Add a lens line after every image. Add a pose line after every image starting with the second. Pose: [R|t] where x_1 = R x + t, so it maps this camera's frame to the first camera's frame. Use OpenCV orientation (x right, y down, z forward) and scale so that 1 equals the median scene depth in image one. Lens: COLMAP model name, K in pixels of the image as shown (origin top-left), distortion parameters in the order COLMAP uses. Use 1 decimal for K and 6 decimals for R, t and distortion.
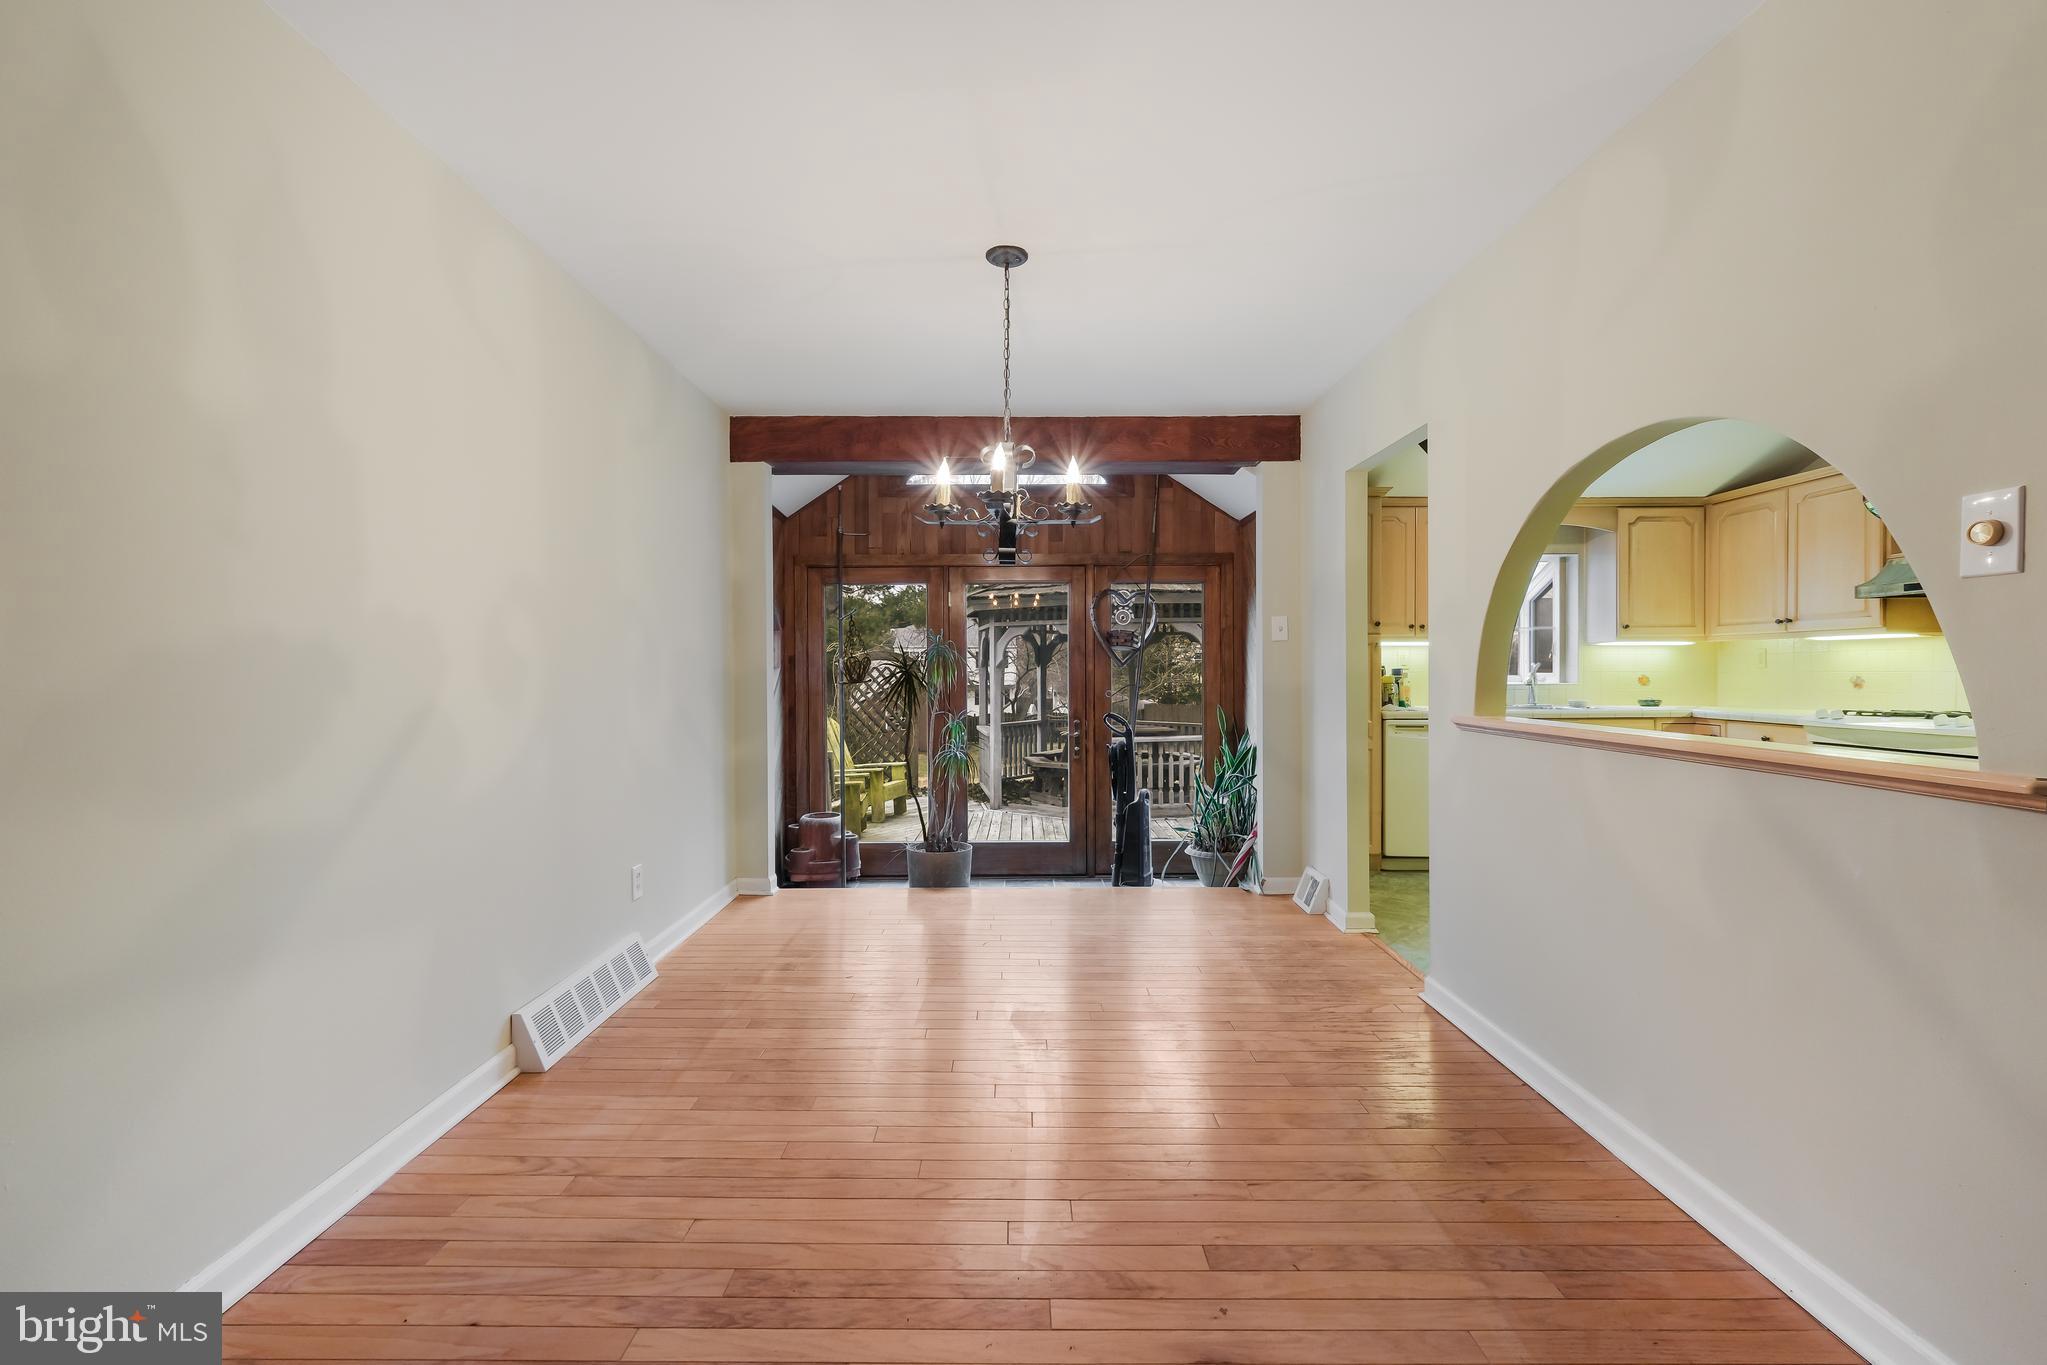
lens RADIAL K [[889.6, 0, 1016.9], [0, 889.6, 674.7], [0, 0, 1]] dist [0.002428, 0.000303]
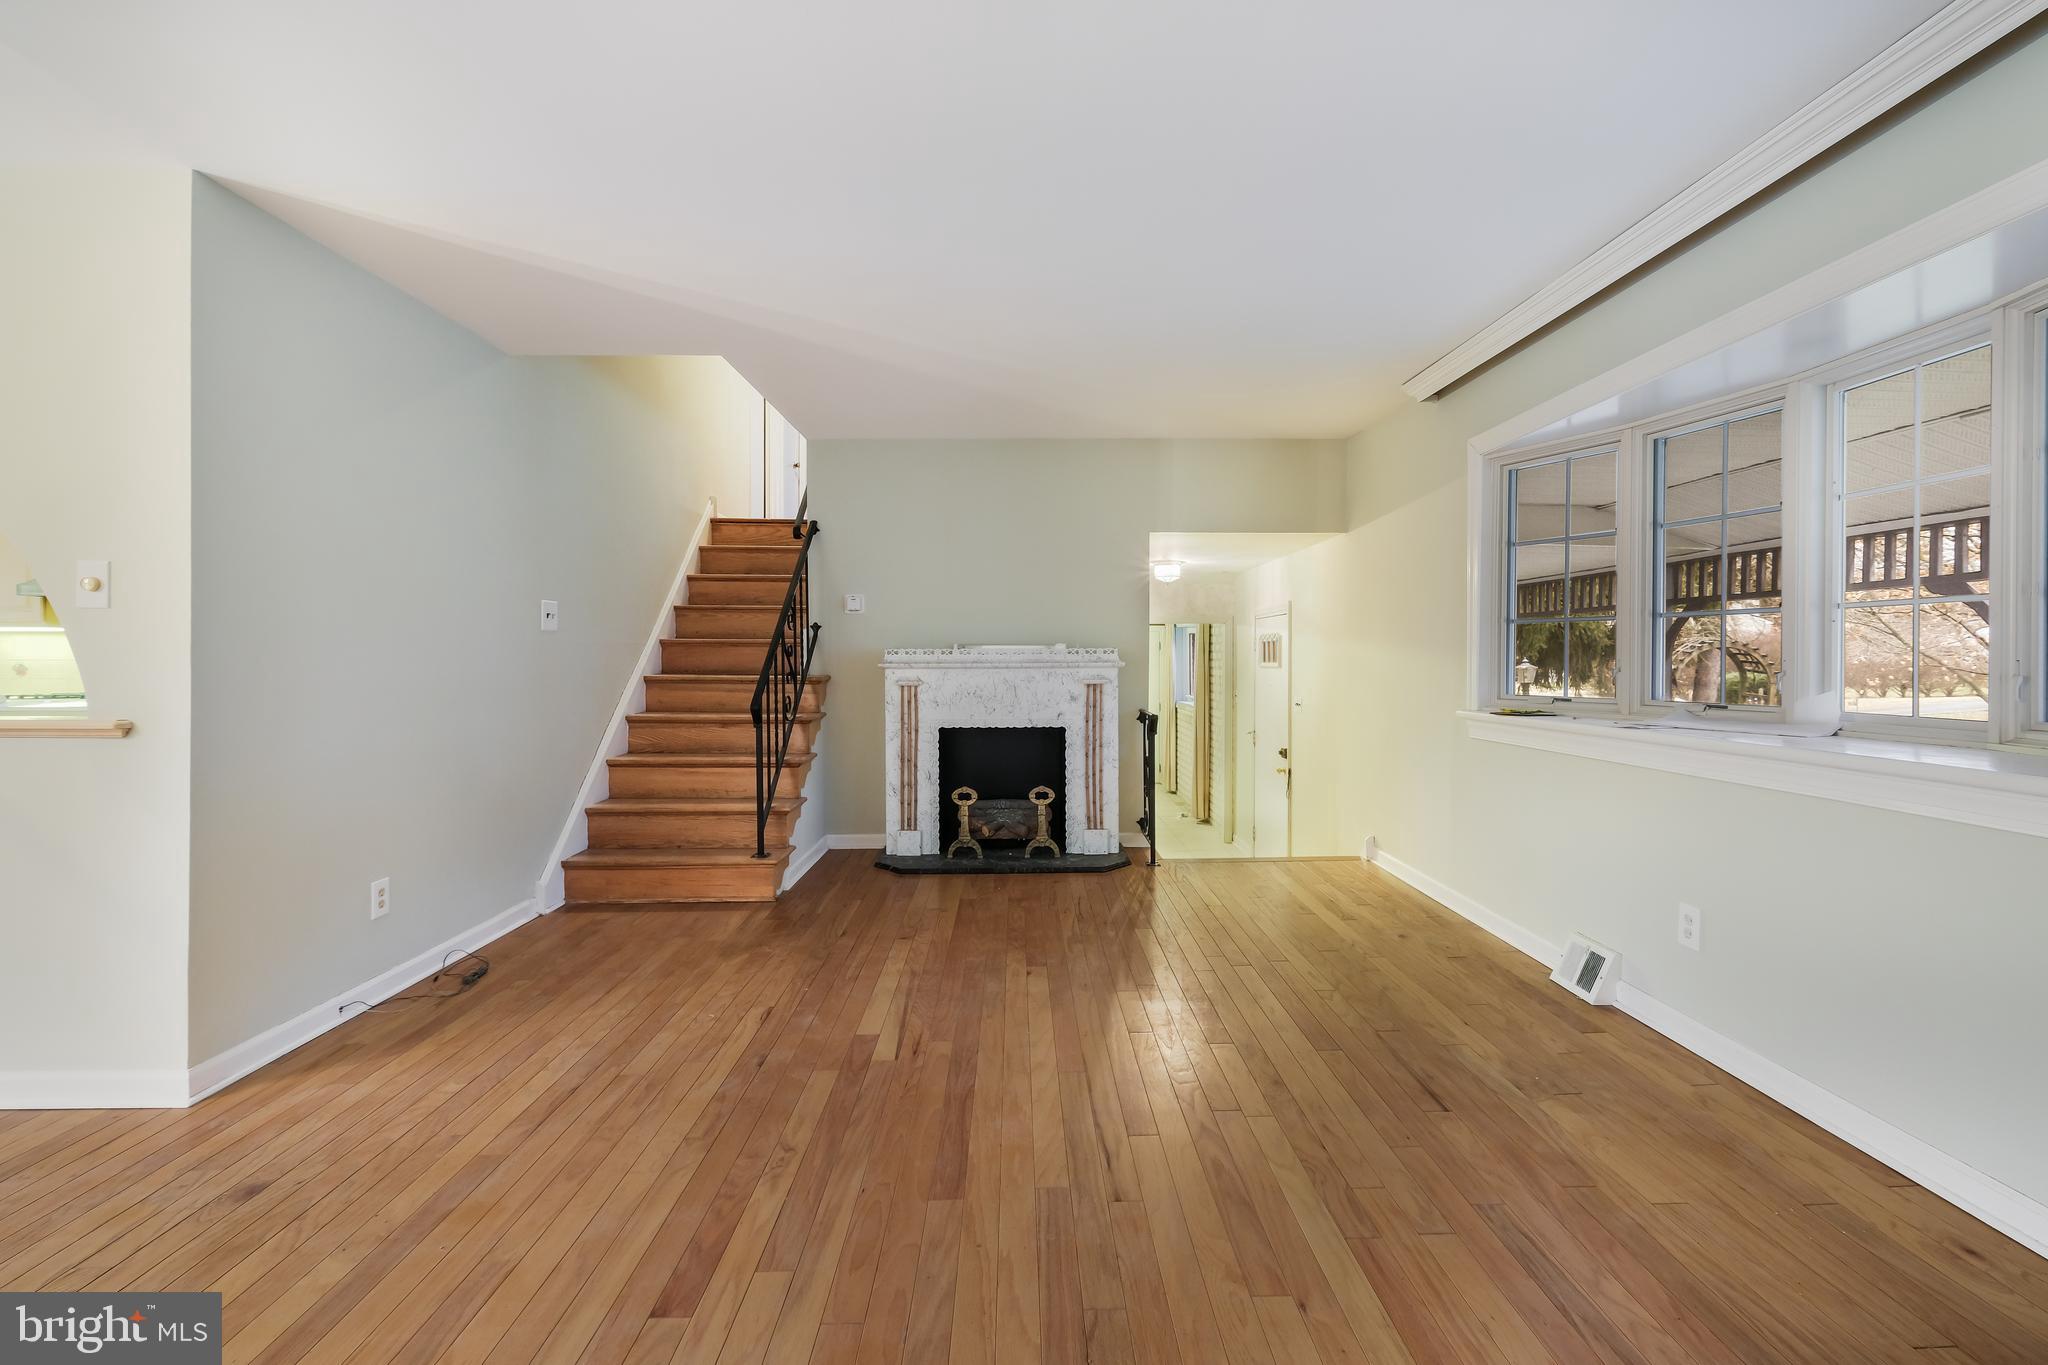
lens RADIAL K [[905.7, 0, 1032.4], [0, 905.7, 654.3], [0, 0, 1]] dist [0.006865, 0.000081]
pose [[-0.017851, 0.003003, 0.999836, -0.194297], [0.004528, 0.999985, -0.002923, -0.001723], [-0.999830, 0.004475, -0.017864, -0.214672]]
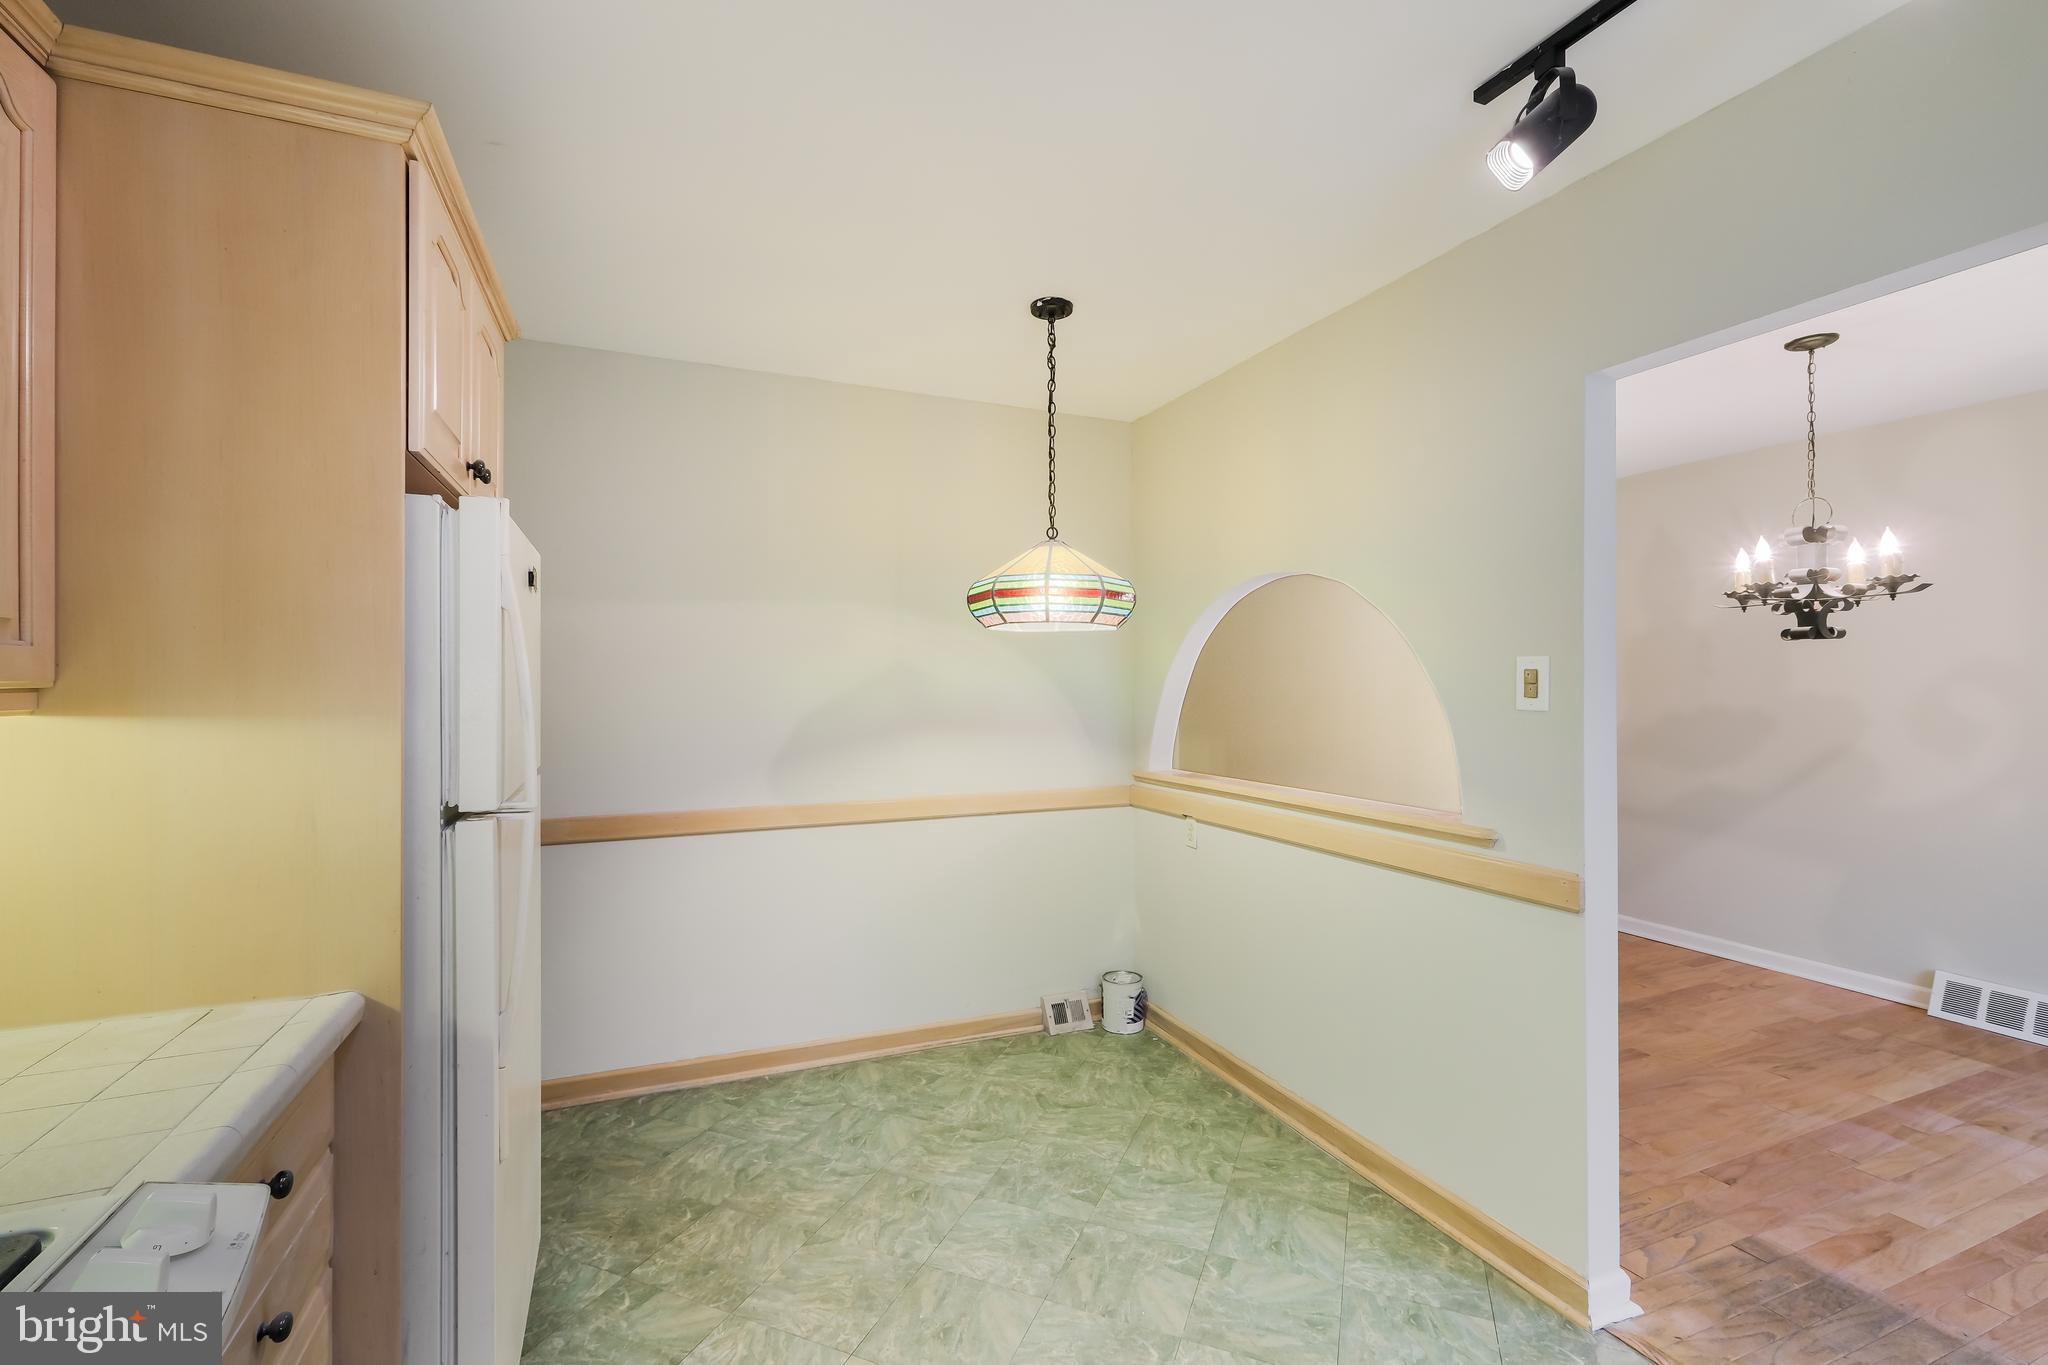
lens RADIAL K [[878.0, 0, 1024.0], [0, 878.0, 682.5], [0, 0, 1]] dist [0.004080, 0.000485]
pose [[-0.921207, 0.001494, -0.389070, 0.660896], [0.001848, 0.999998, -0.000536, -0.041611], [0.389068, -0.001213, -0.921208, 0.856074]]
